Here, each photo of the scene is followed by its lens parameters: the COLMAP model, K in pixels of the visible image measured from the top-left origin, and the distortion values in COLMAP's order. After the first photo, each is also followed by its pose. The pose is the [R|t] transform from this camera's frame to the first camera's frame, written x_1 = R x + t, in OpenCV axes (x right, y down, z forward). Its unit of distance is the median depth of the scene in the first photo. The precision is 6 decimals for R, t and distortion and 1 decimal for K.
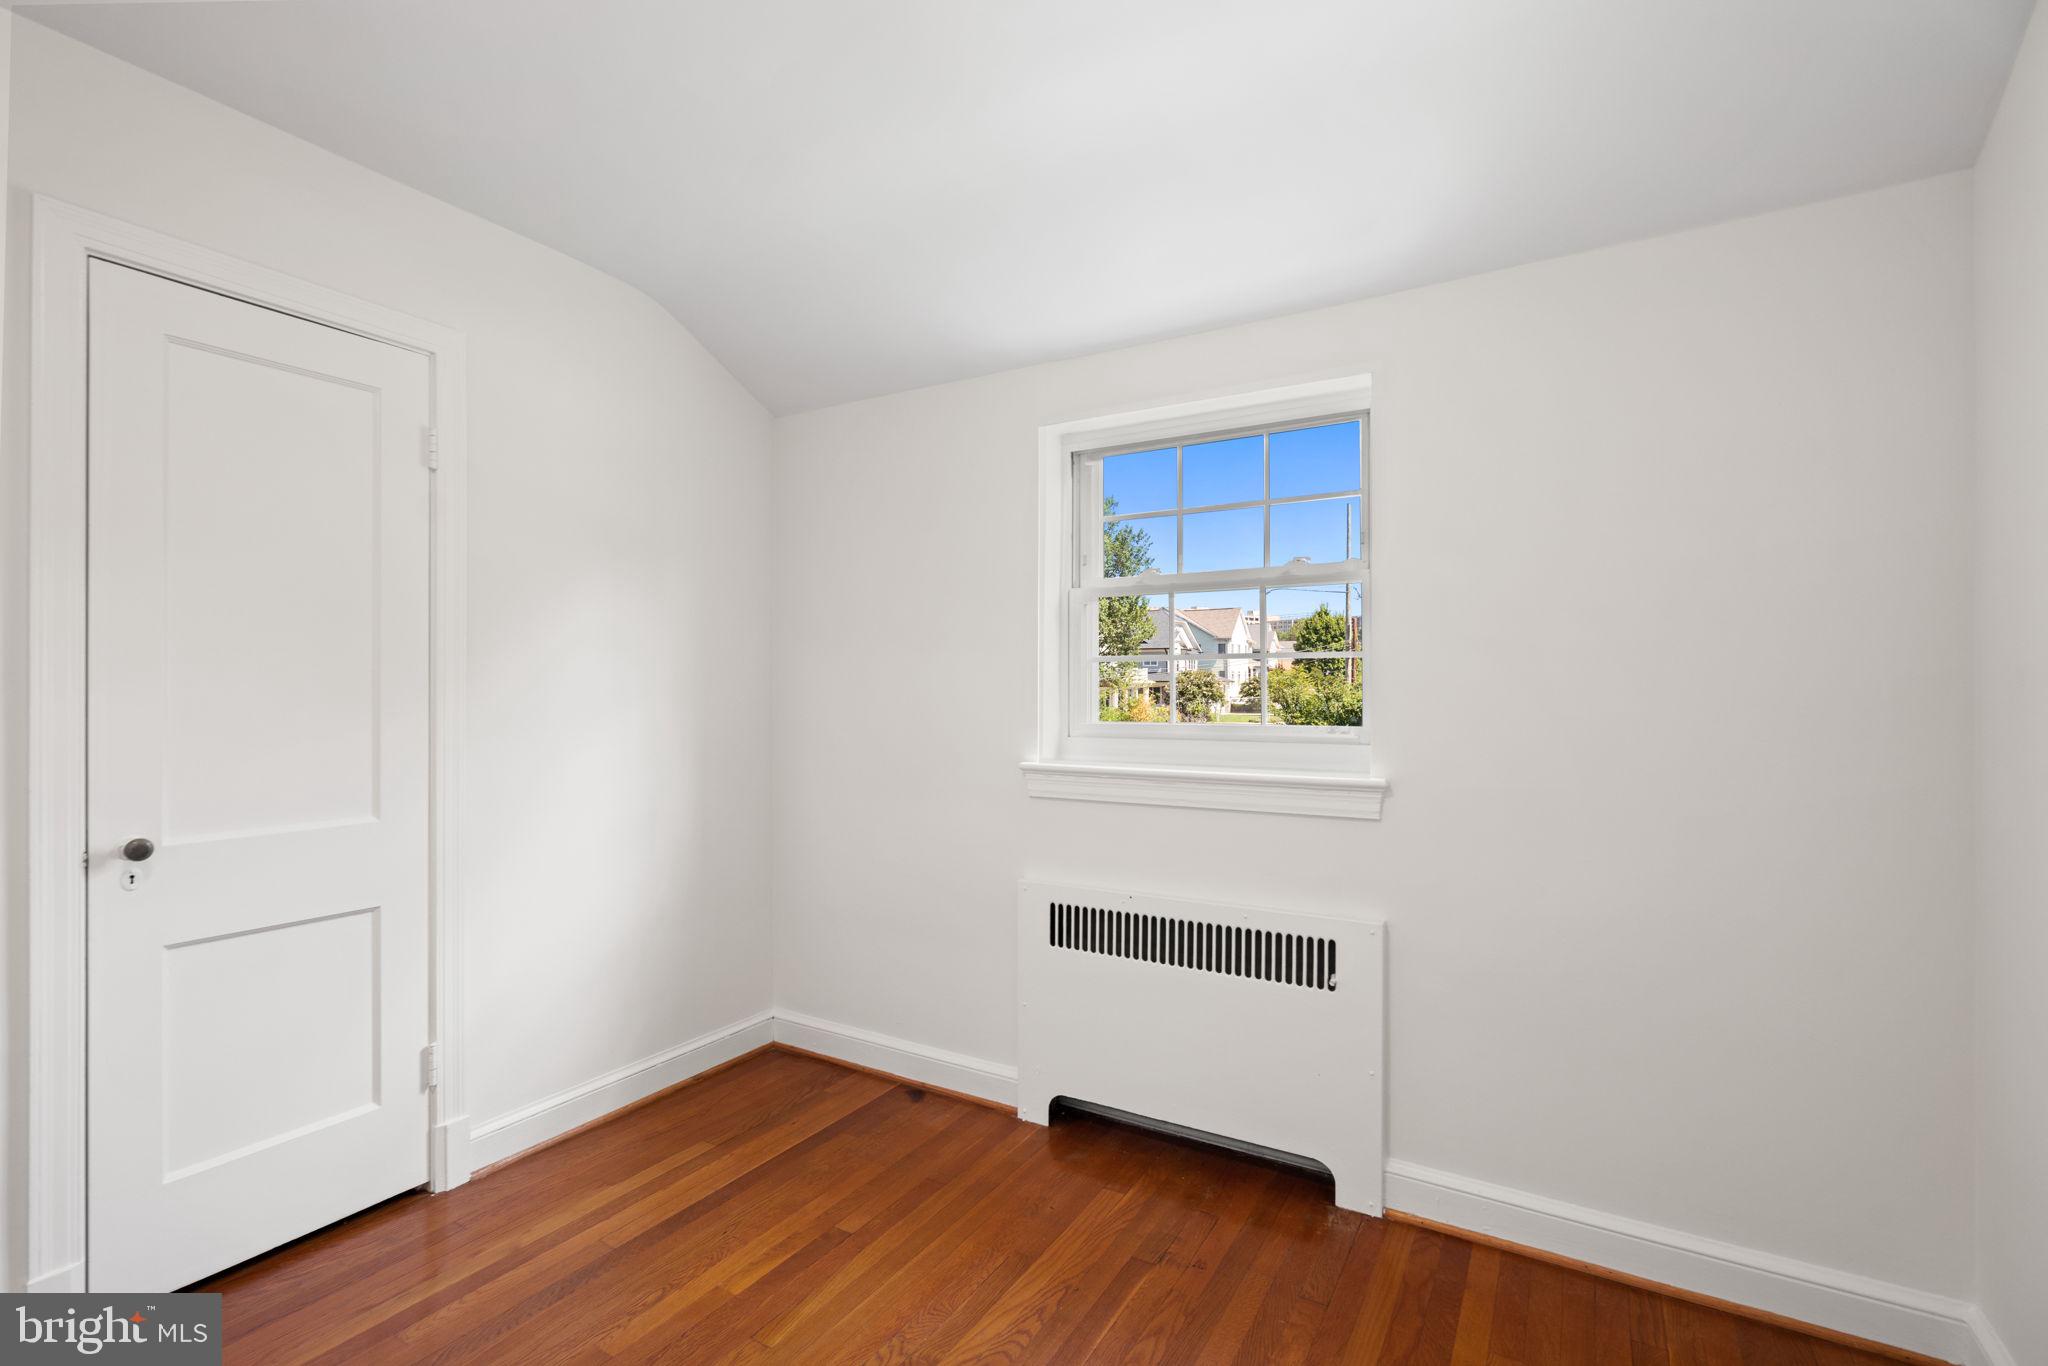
lens RADIAL K [[942.0, 0, 1024.0], [0, 942.0, 683.0], [0, 0, 1]] dist [0.000493, 0.001718]
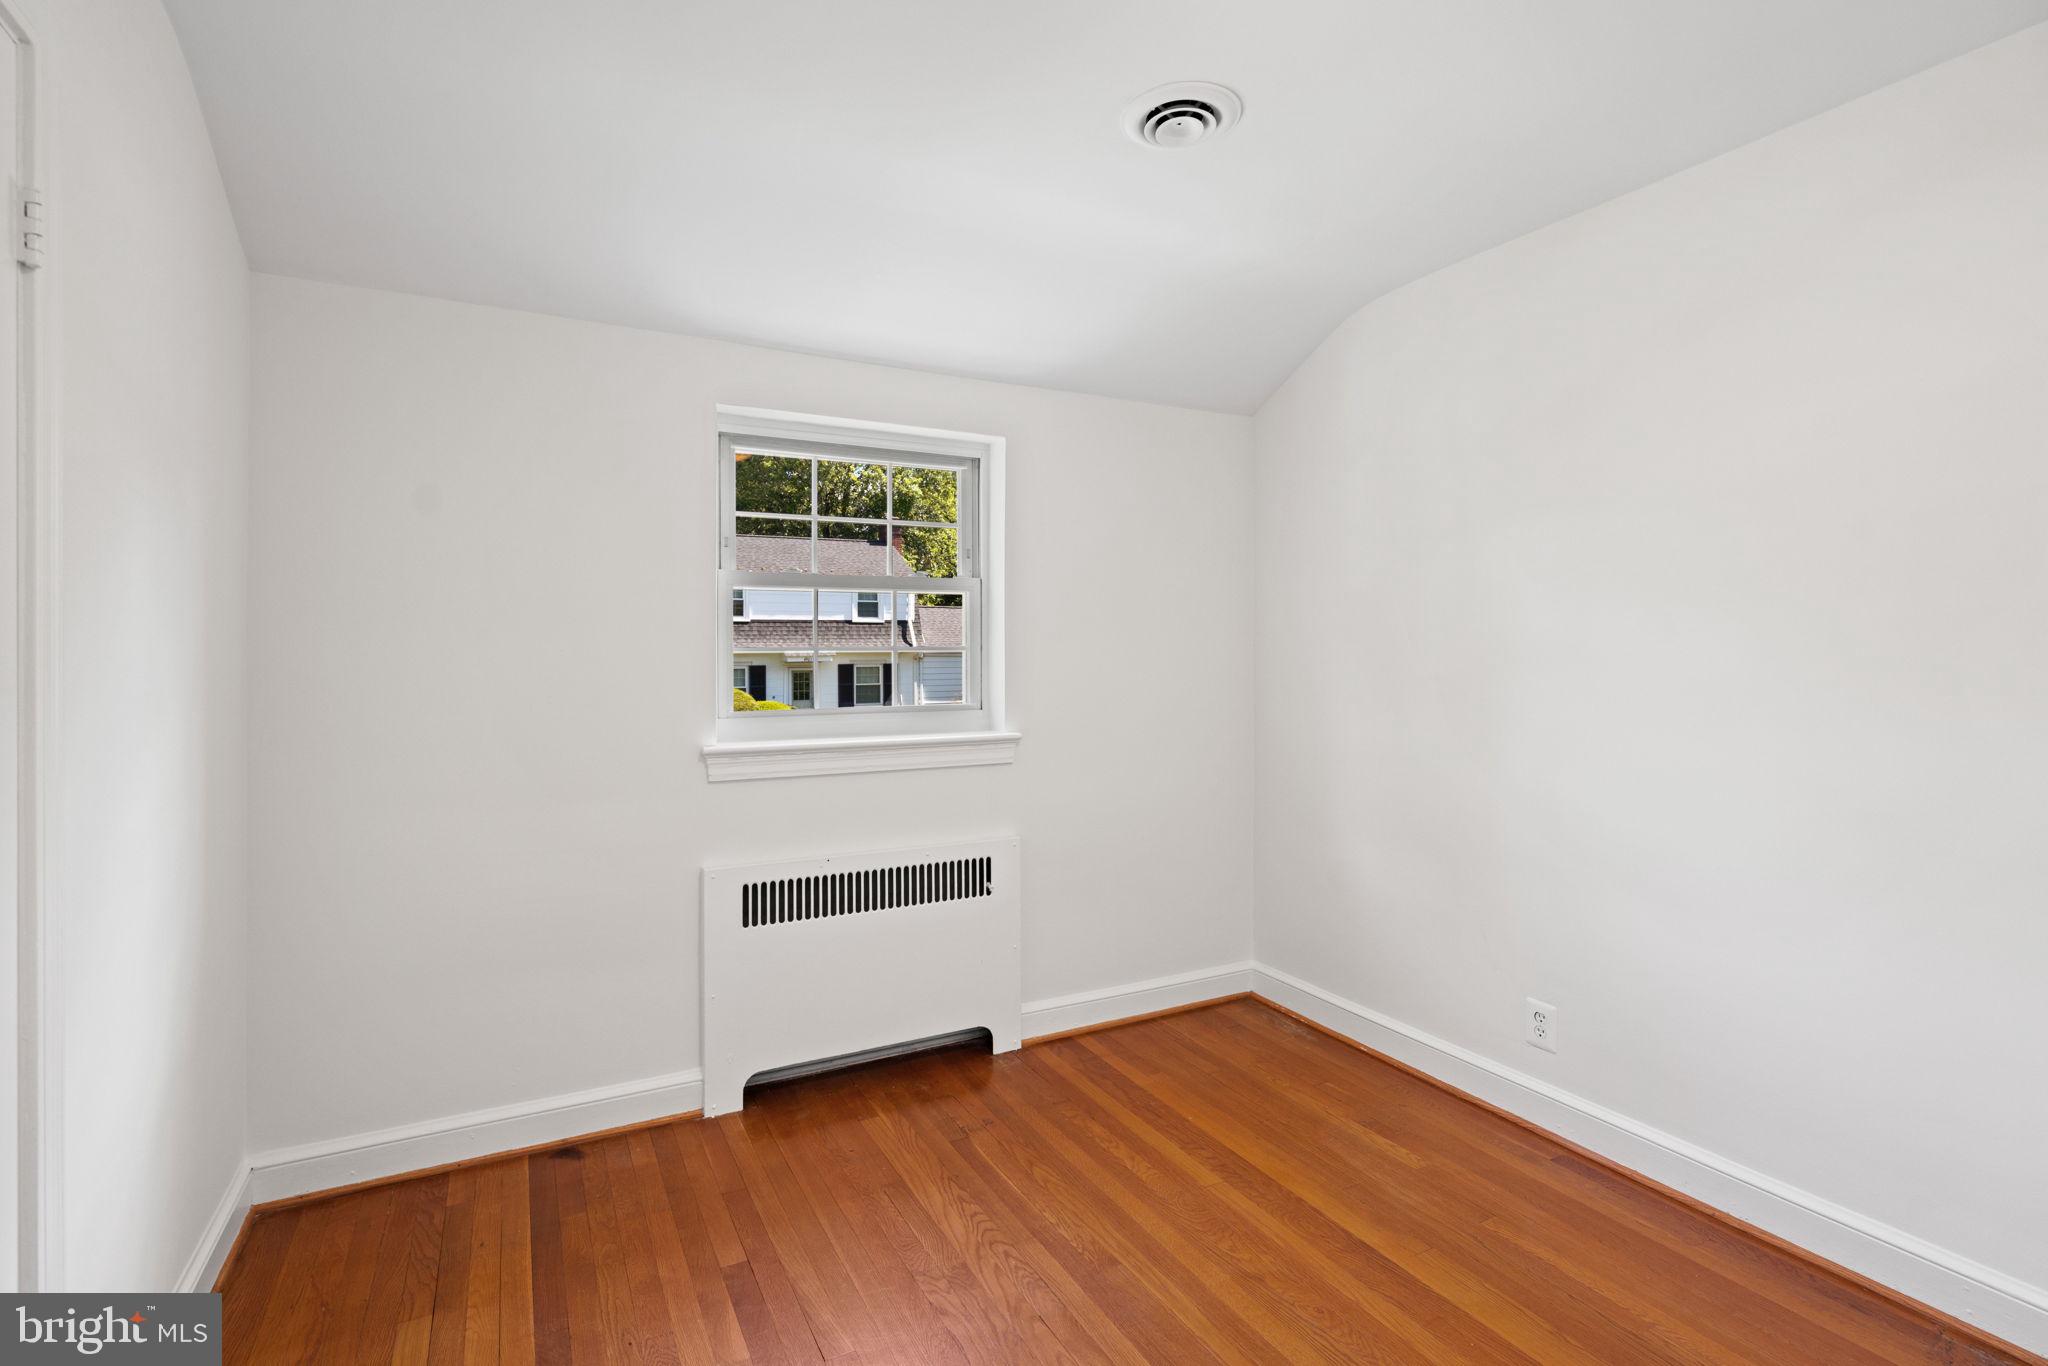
lens RADIAL K [[976.6, 0, 1023.8], [0, 976.6, 646.8], [0, 0, 1]] dist [0.001768, 0.001411]
pose [[0.500619, 0.004506, 0.865656, -0.830311], [-0.006773, 0.999976, -0.001289, -0.022208], [-0.865641, -0.005218, 0.500638, 0.263709]]
